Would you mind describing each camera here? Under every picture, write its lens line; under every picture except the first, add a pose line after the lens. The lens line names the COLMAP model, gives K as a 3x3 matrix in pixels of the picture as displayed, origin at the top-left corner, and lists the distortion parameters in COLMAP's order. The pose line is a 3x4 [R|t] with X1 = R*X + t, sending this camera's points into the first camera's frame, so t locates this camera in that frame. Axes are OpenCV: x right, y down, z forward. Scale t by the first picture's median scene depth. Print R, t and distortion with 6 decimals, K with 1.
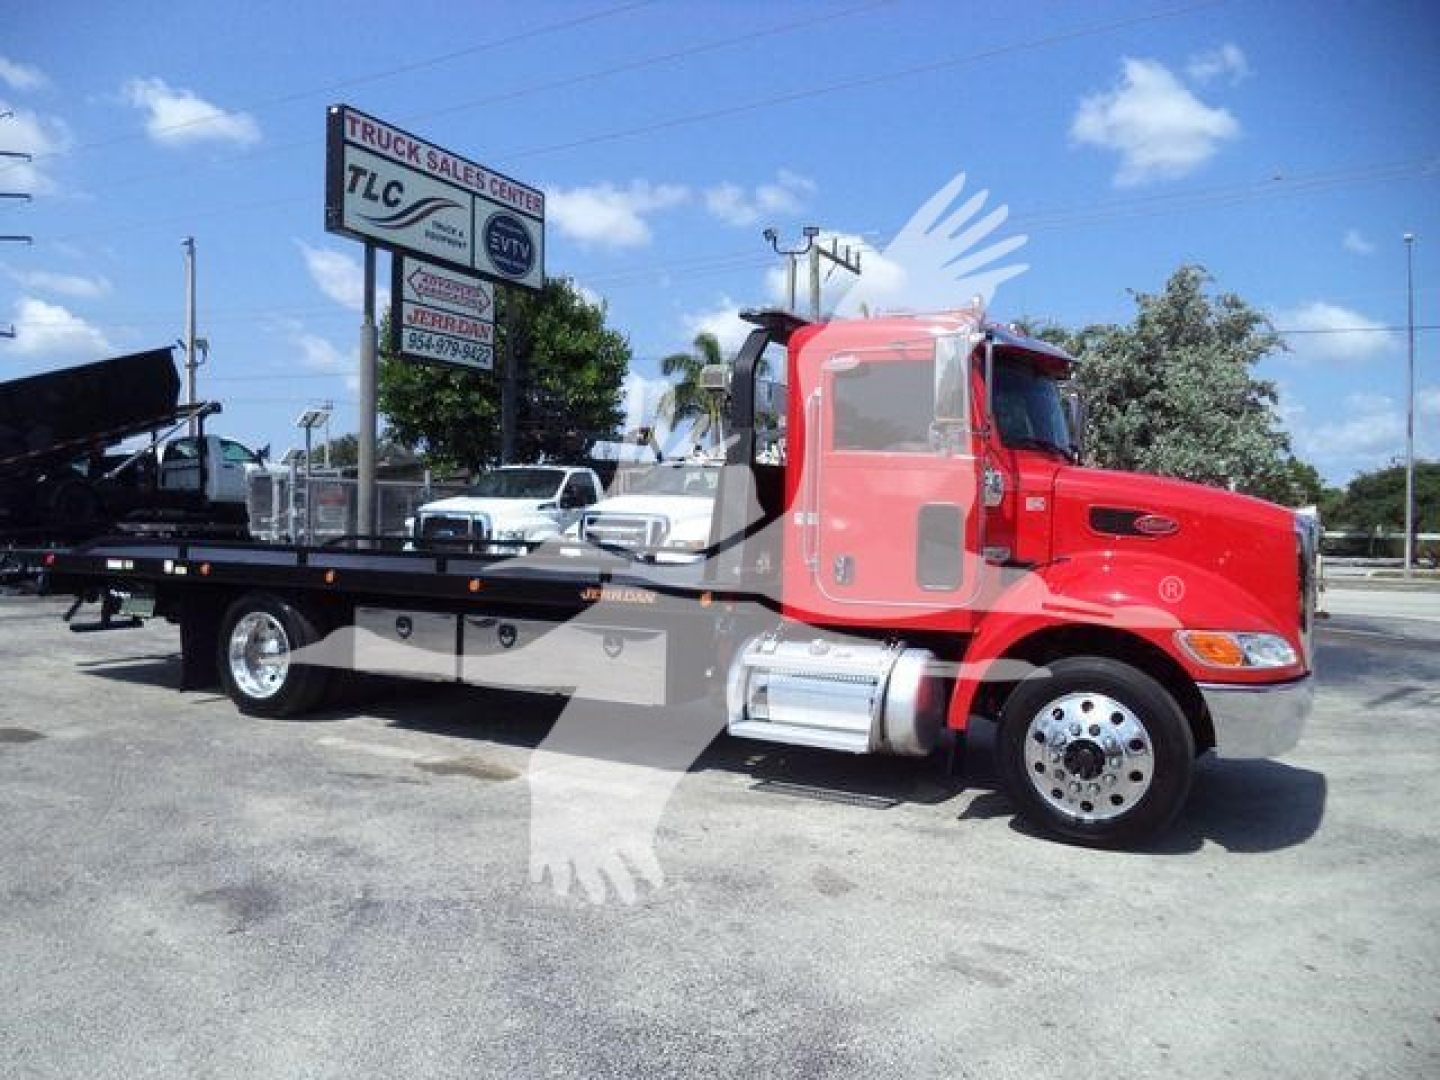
lens RADIAL K [[1175.9, 0, 718.6], [0, 1175.9, 545.7], [0, 0, 1]] dist [-0.038144, 0.011176]
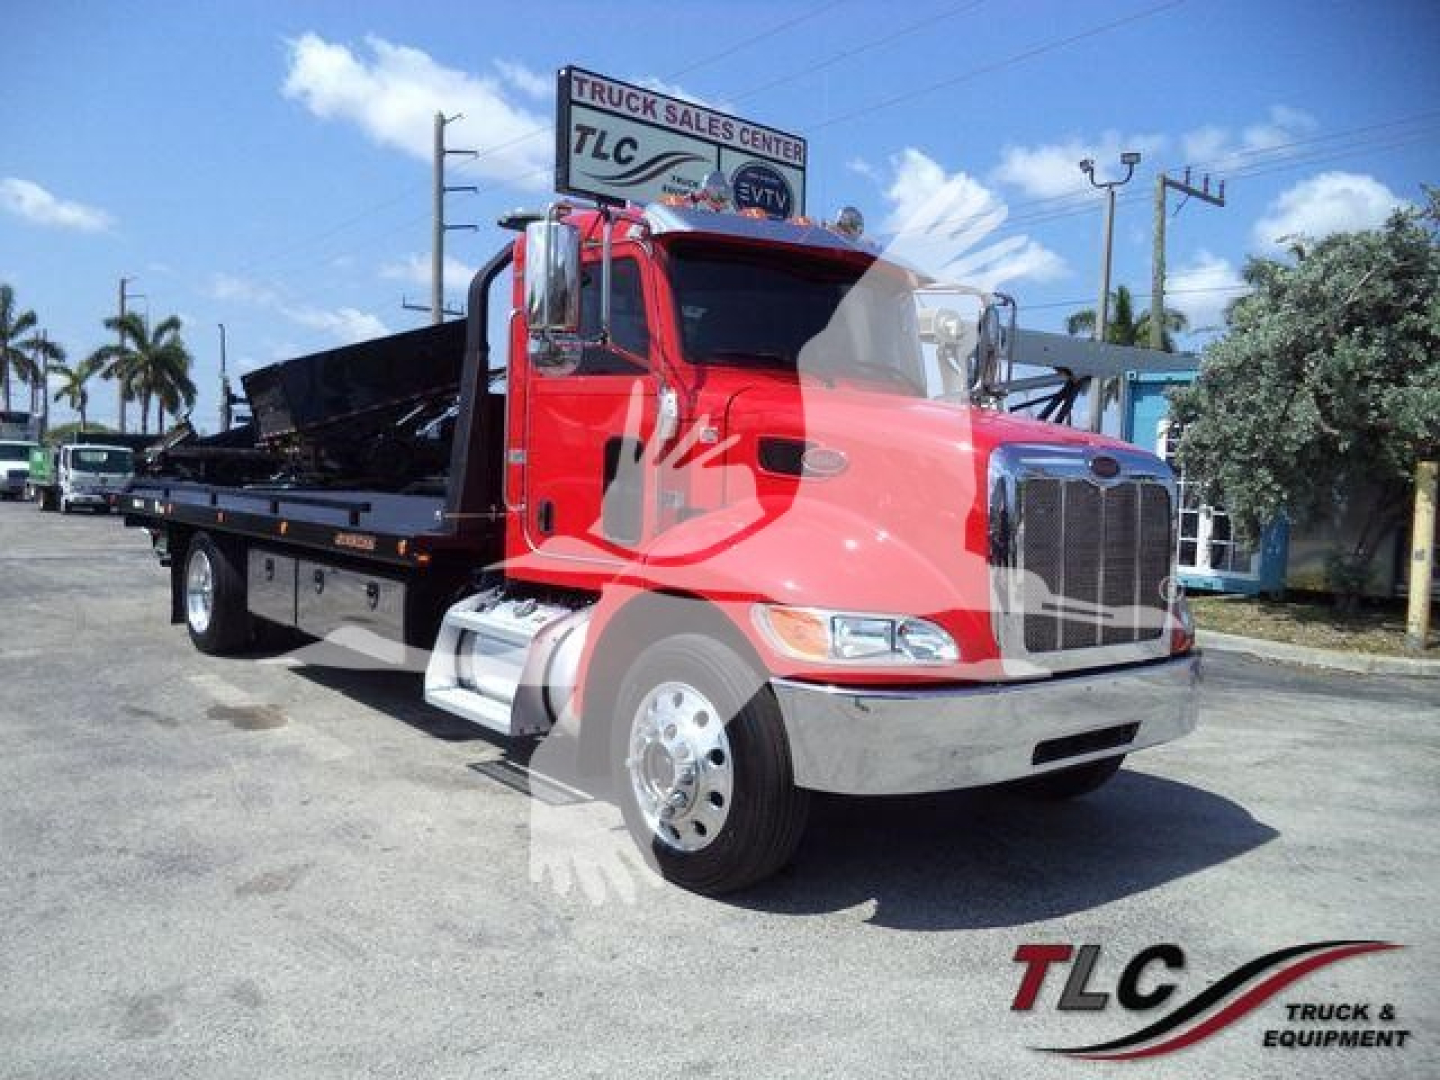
lens RADIAL K [[1175.9, 0, 730.2], [0, 1175.9, 545.2], [0, 0, 1]] dist [-0.038144, 0.011176]
pose [[0.928255, 0.032438, -0.370527, 0.195329], [-0.022843, 0.999281, 0.030256, 0.004515], [0.371243, -0.019622, 0.928329, 0.098822]]
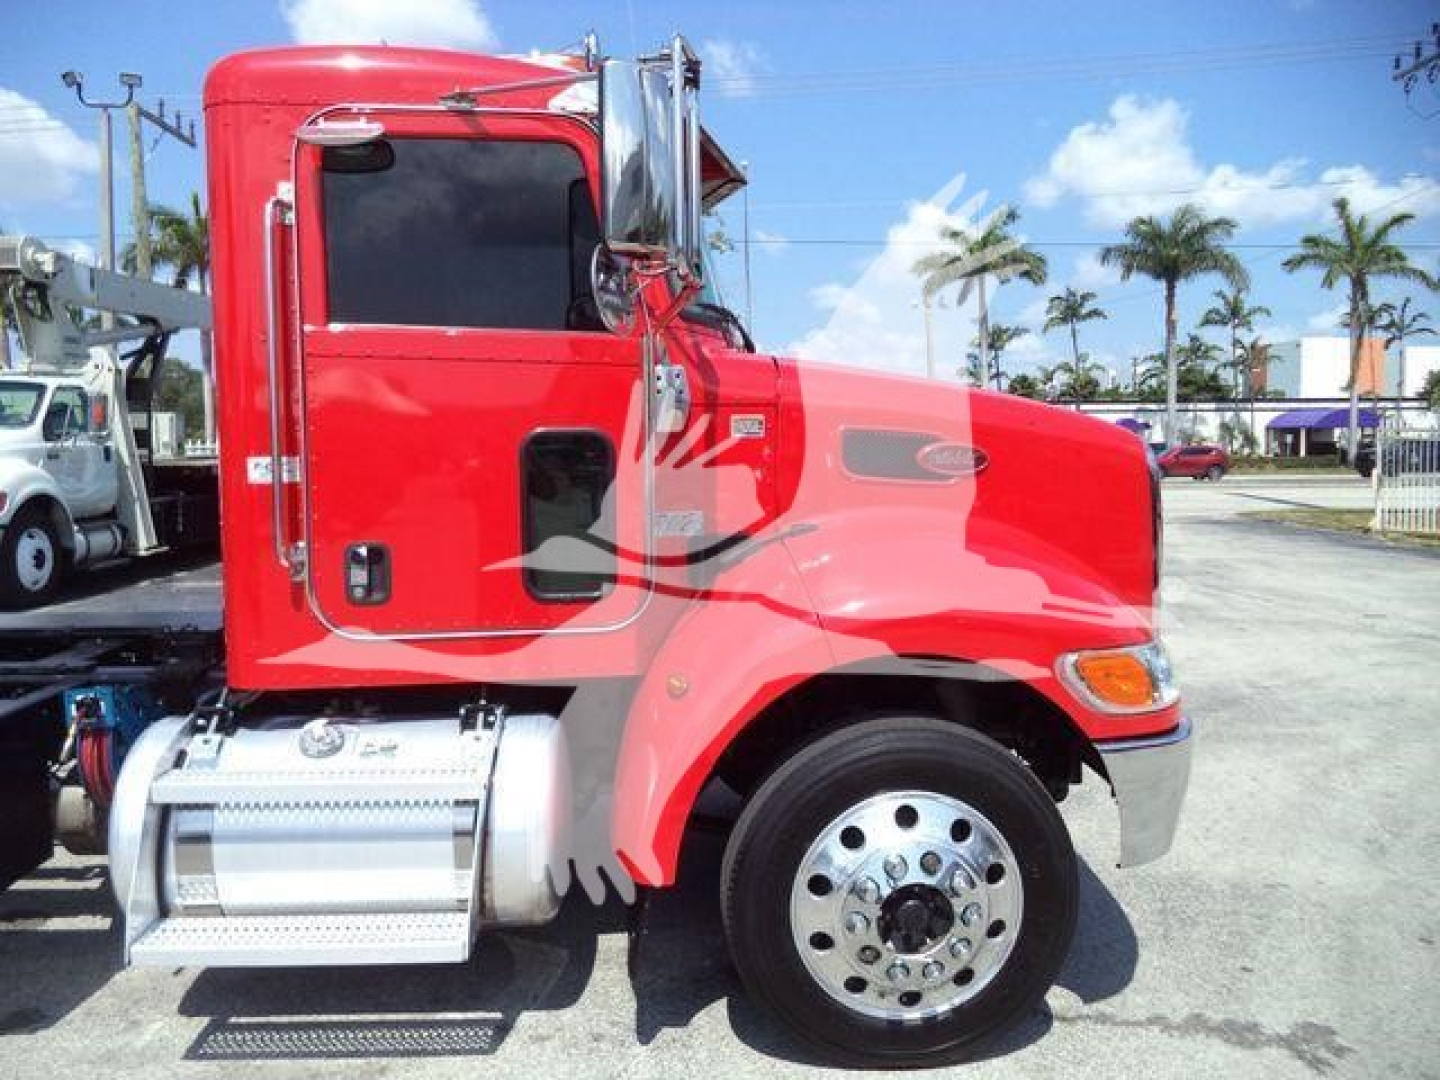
lens RADIAL K [[1175.9, 0, 718.0], [0, 1175.9, 535.3], [0, 0, 1]] dist [-0.038144, 0.011176]
pose [[0.855885, -0.071940, 0.512138, -0.005046], [0.040987, 0.996599, 0.071494, -0.008699], [-0.515540, -0.040200, 0.855922, 0.188548]]
